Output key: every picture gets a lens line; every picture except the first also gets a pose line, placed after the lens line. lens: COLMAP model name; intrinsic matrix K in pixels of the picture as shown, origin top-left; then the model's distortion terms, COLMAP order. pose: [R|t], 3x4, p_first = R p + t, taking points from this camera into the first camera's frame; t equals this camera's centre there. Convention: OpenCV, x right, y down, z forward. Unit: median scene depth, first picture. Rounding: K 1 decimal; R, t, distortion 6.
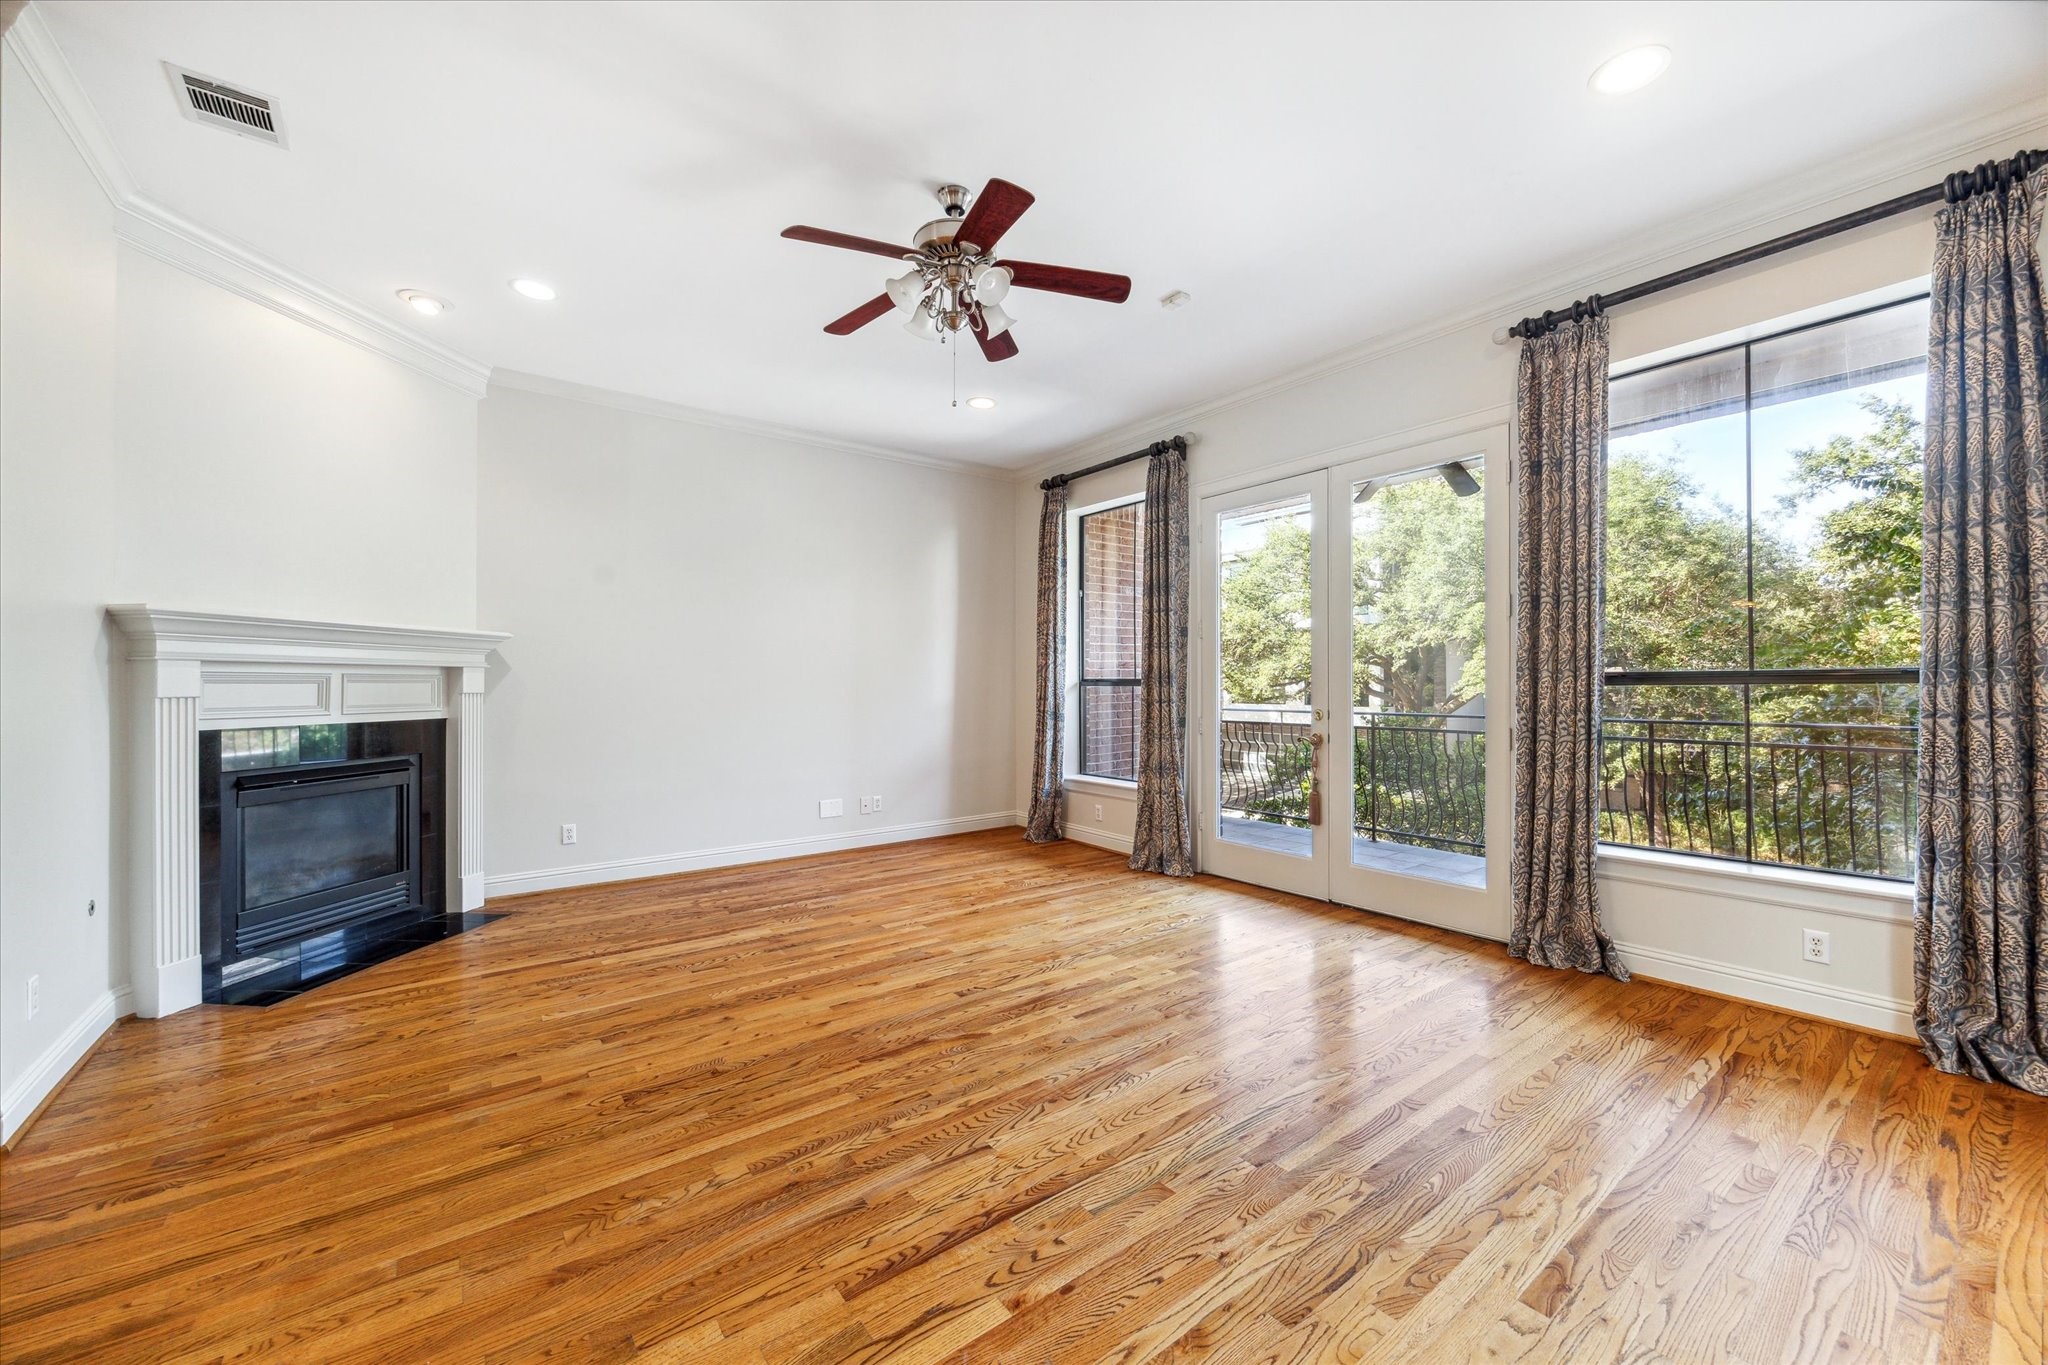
lens RADIAL K [[795.8, 0, 1013.2], [0, 795.8, 678.3], [0, 0, 1]] dist [-0.000389, 0.000026]
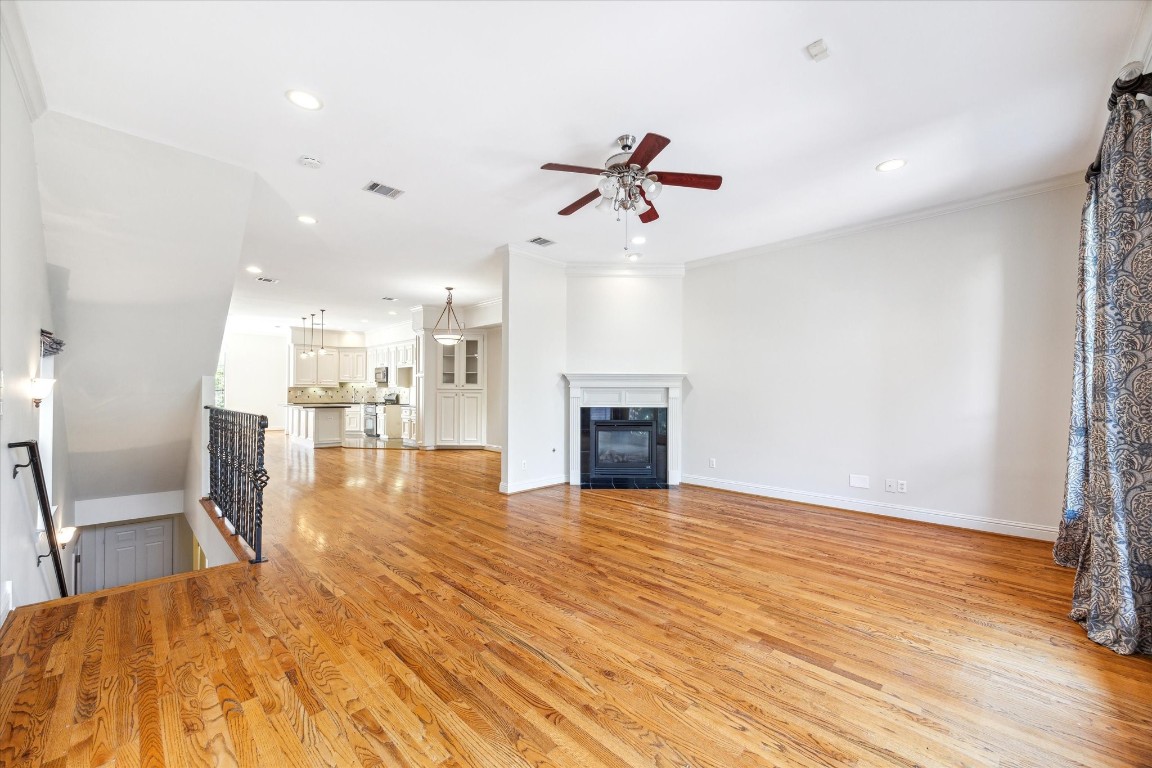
lens RADIAL K [[447.7, 0, 569.9], [0, 447.7, 381.6], [0, 0, 1]] dist [-0.000389, 0.000026]
pose [[0.130509, -0.024451, -0.991146, 0.888428], [0.004205, 0.999700, -0.024109, 0.002640], [0.991438, -0.001021, 0.130572, 0.663390]]
